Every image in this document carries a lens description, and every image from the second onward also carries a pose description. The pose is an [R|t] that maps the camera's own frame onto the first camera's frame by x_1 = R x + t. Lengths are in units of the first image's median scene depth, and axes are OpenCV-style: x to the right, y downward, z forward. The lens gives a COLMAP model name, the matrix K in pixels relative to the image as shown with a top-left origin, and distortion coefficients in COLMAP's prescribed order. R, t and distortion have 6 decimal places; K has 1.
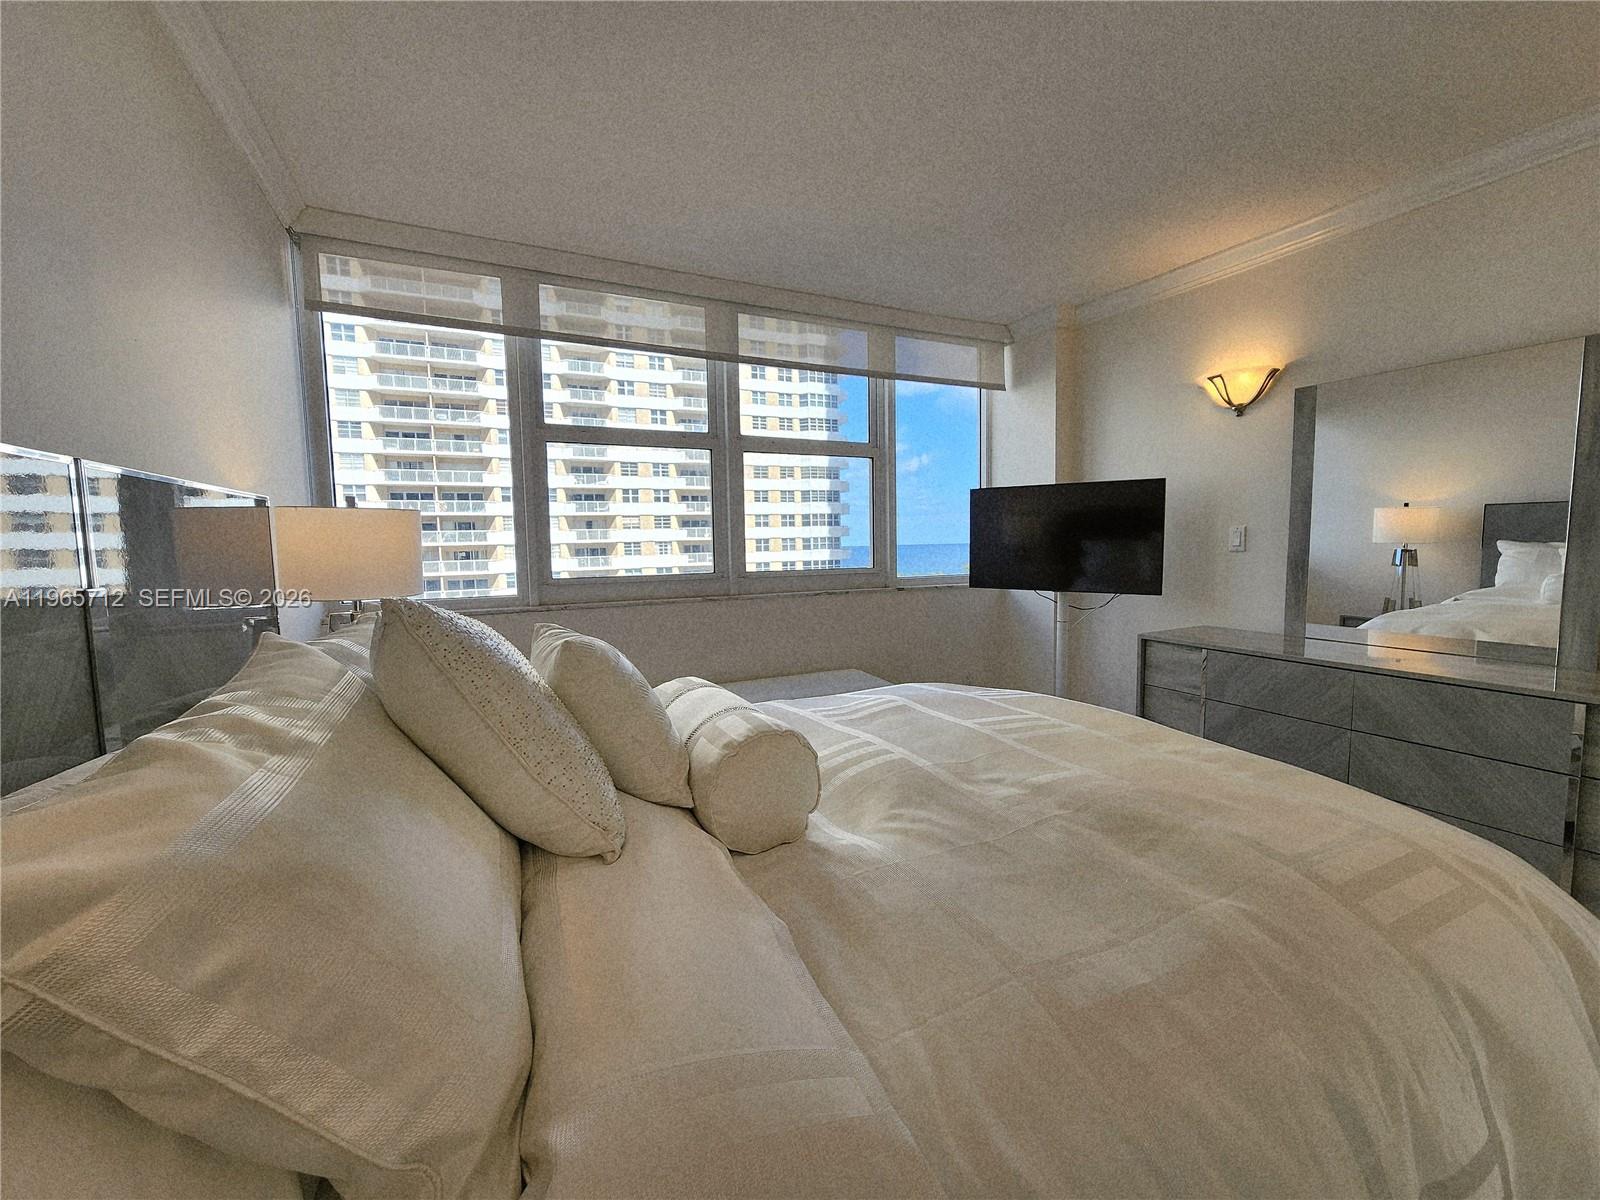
lens RADIAL K [[654.7, 0, 800.0], [0, 654.7, 600.0], [0, 0, 1]] dist [0.000331, 0.000022]
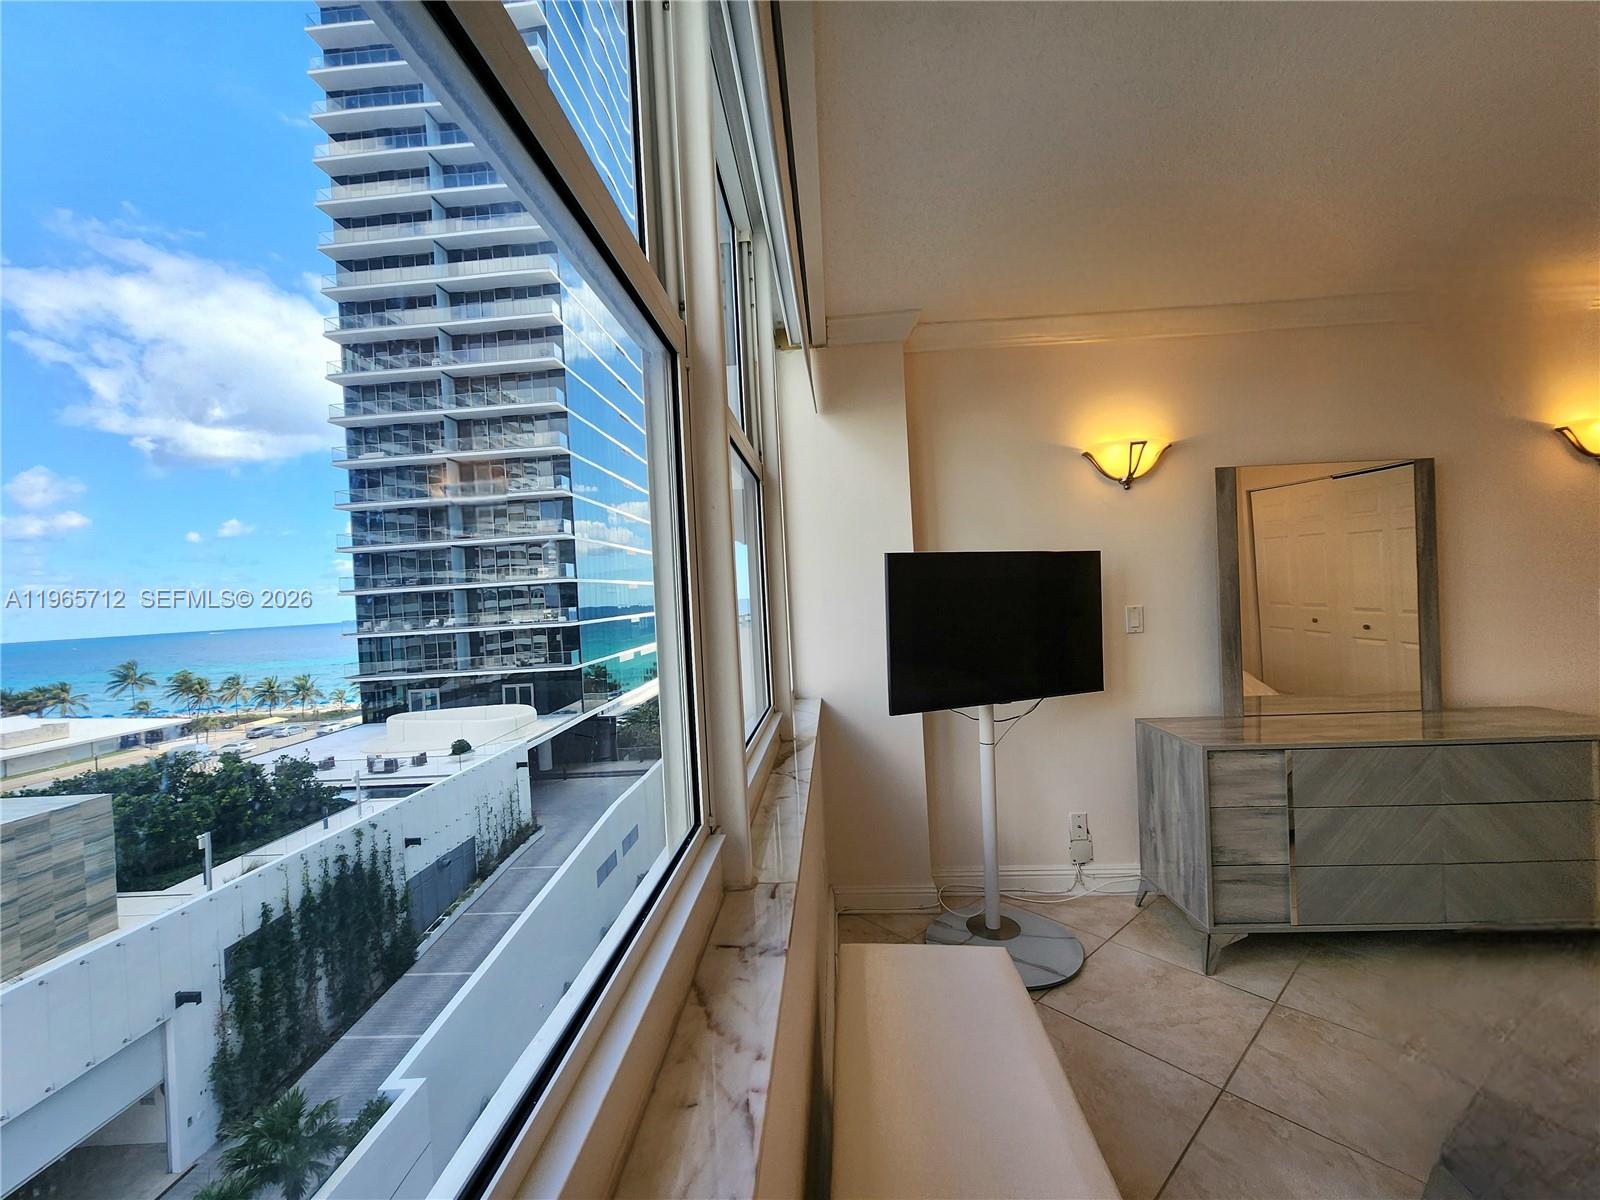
lens RADIAL K [[636.7, 0, 800.0], [0, 636.7, 600.0], [0, 0, 1]] dist [0.001101, 0.000070]
pose [[0.508110, -0.014042, 0.861178, -0.283140], [0.115878, 0.991891, -0.052196, -0.102331], [-0.853462, 0.126313, 0.505617, 0.763866]]
